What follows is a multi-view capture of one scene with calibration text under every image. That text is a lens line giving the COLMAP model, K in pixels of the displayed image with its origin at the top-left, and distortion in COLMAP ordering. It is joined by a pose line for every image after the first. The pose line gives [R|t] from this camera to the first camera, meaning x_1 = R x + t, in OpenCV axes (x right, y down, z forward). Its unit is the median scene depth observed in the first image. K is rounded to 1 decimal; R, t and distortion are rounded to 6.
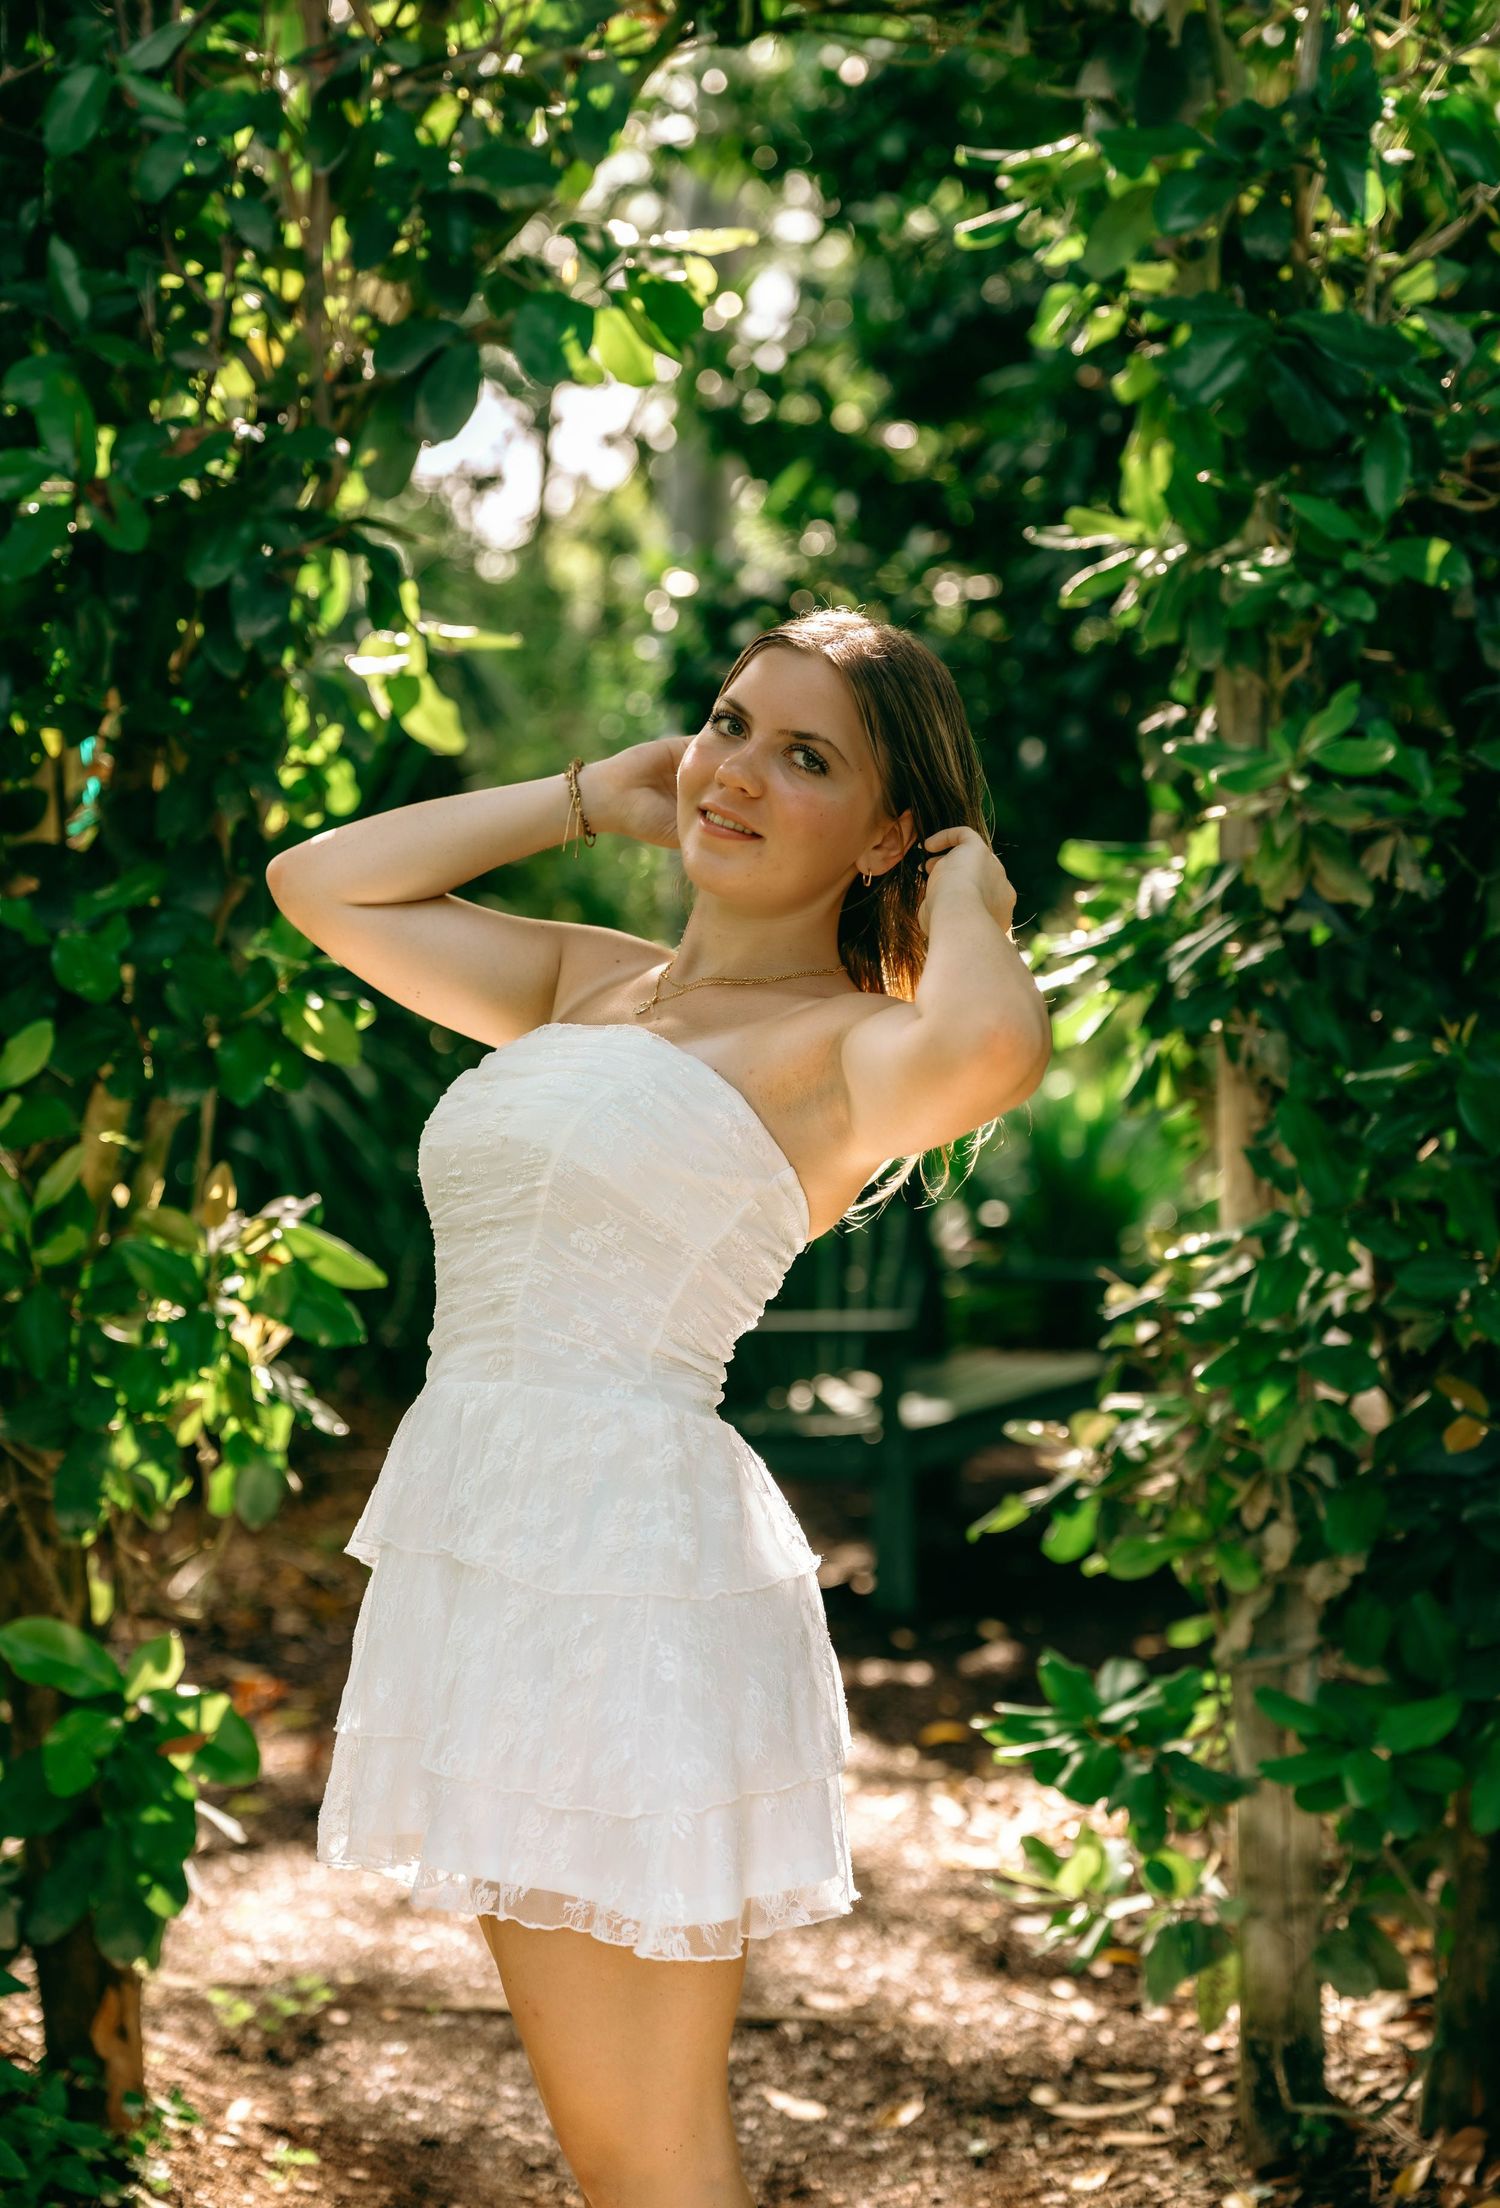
lens RADIAL K [[3720.6, 0, 754.5], [0, 3720.6, 1102.1], [0, 0, 1]] dist [0.049770, 0.000000]
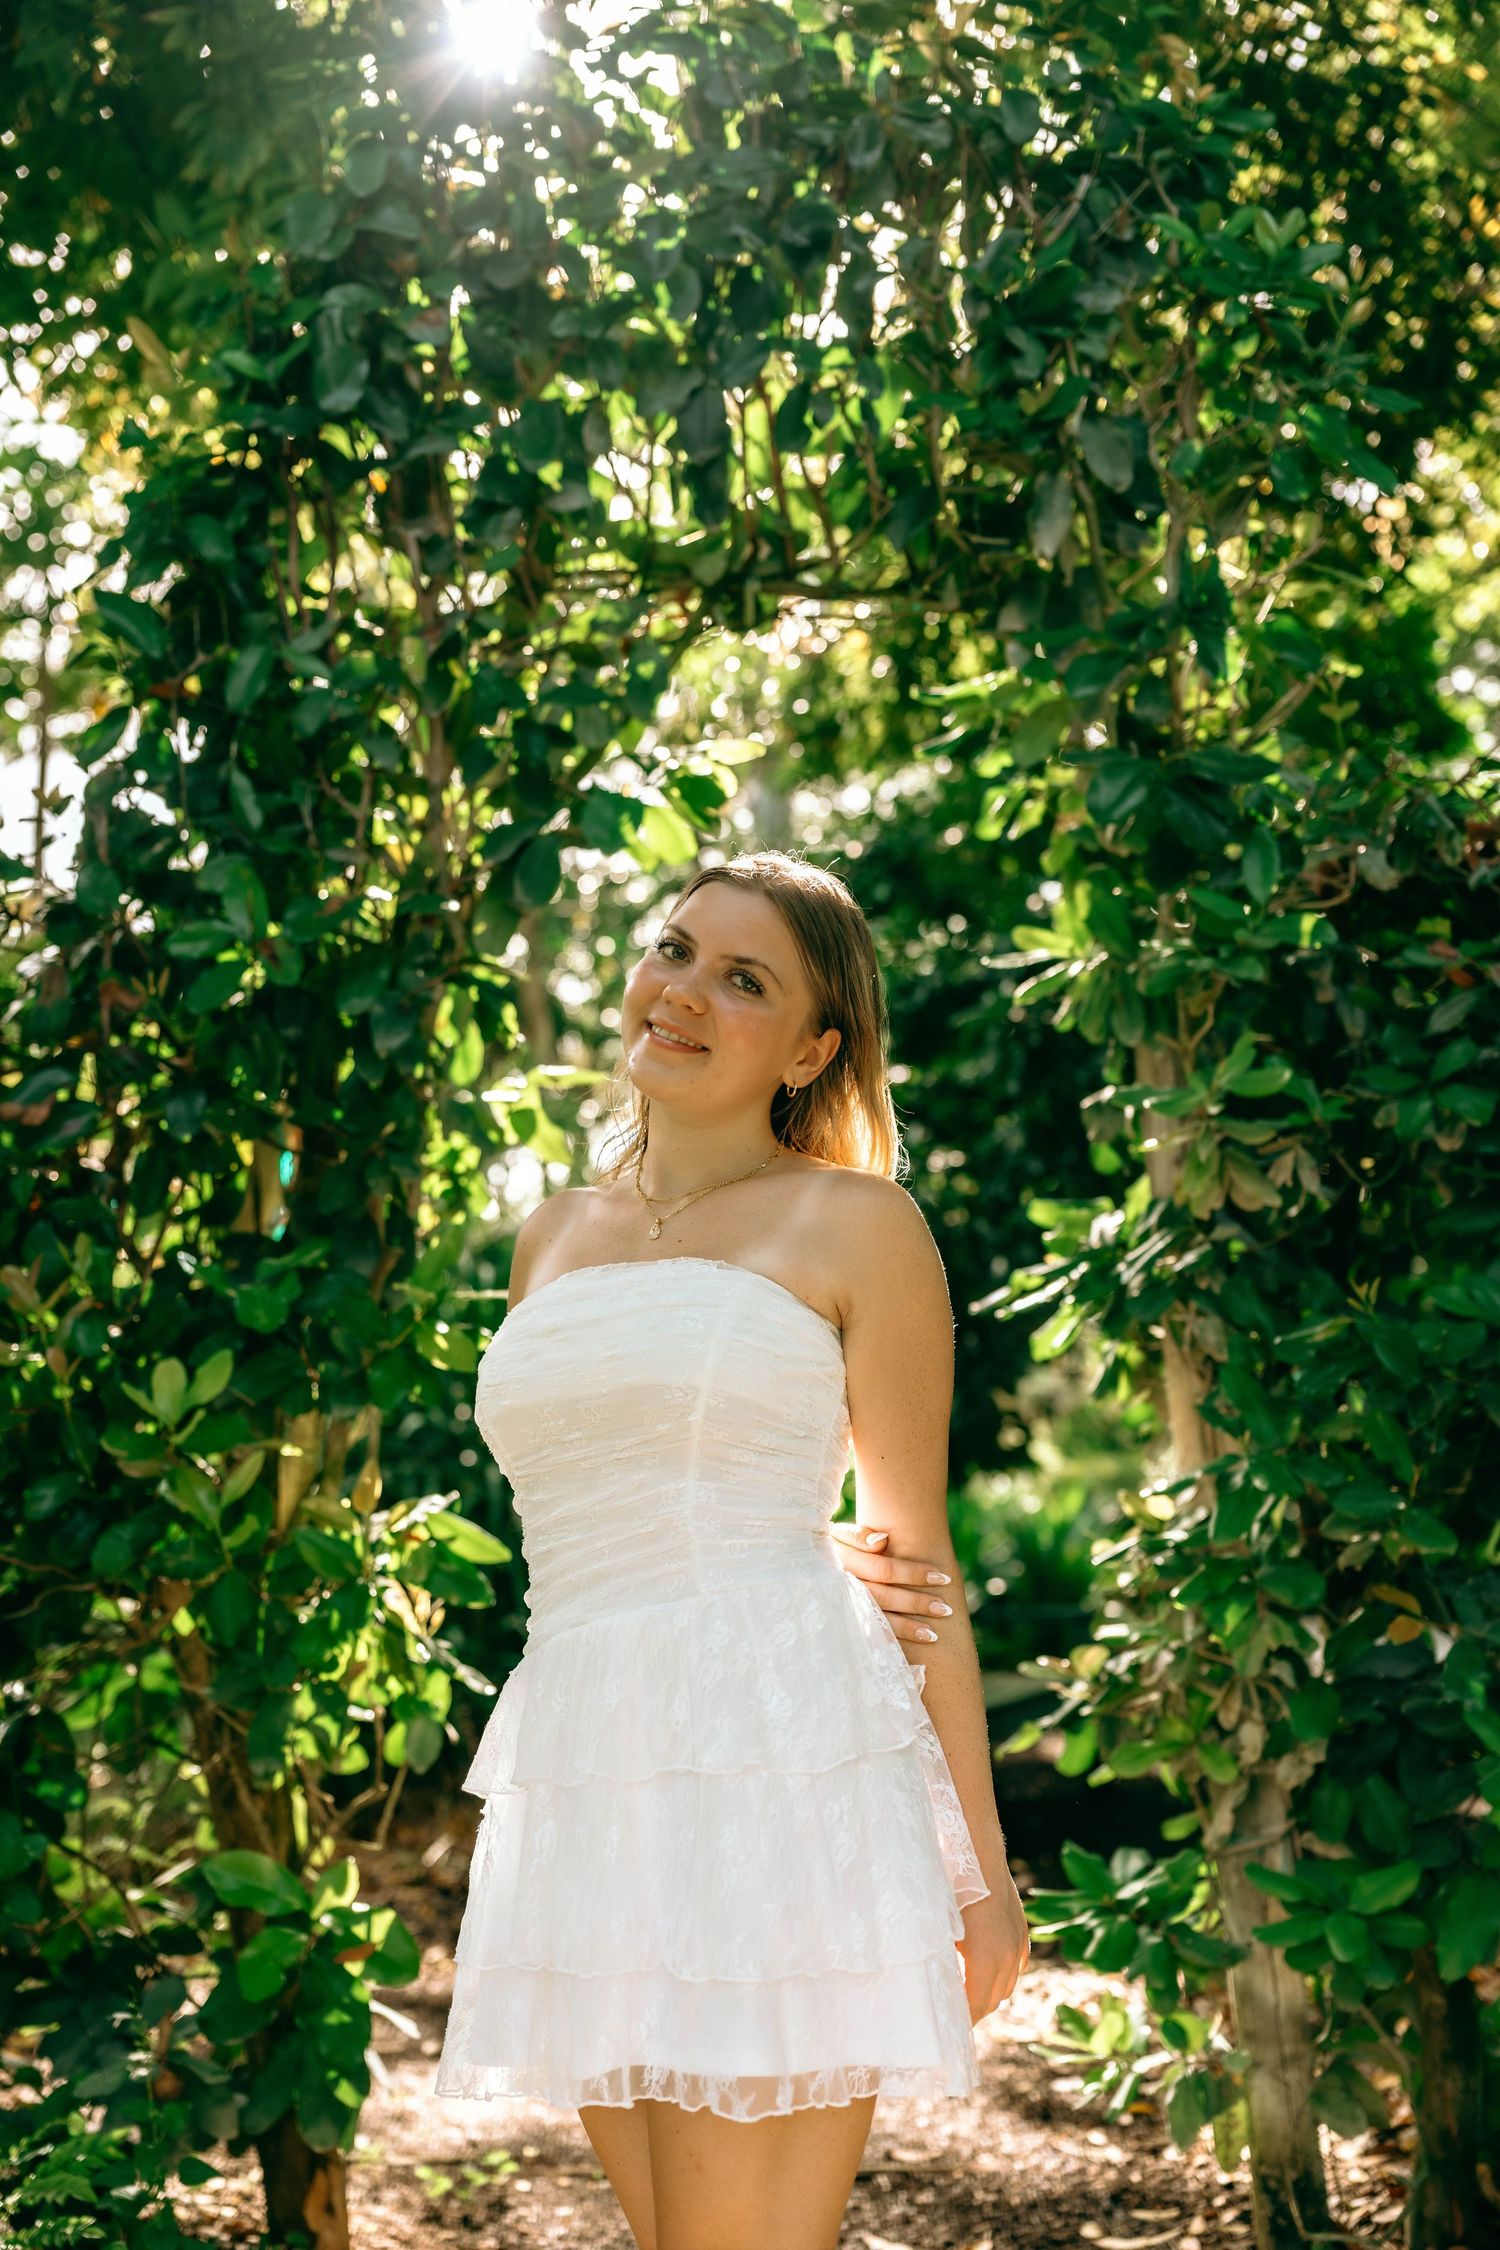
lens RADIAL K [[2311.4, 0, 731.4], [0, 2311.4, 1132.3], [0, 0, 1]] dist [0.022931, 0.000000]
pose [[0.997572, -0.059464, -0.036249, 0.010473], [0.052056, 0.982458, -0.179070, 0.049675], [0.046262, 0.176748, 0.983168, 0.211577]]
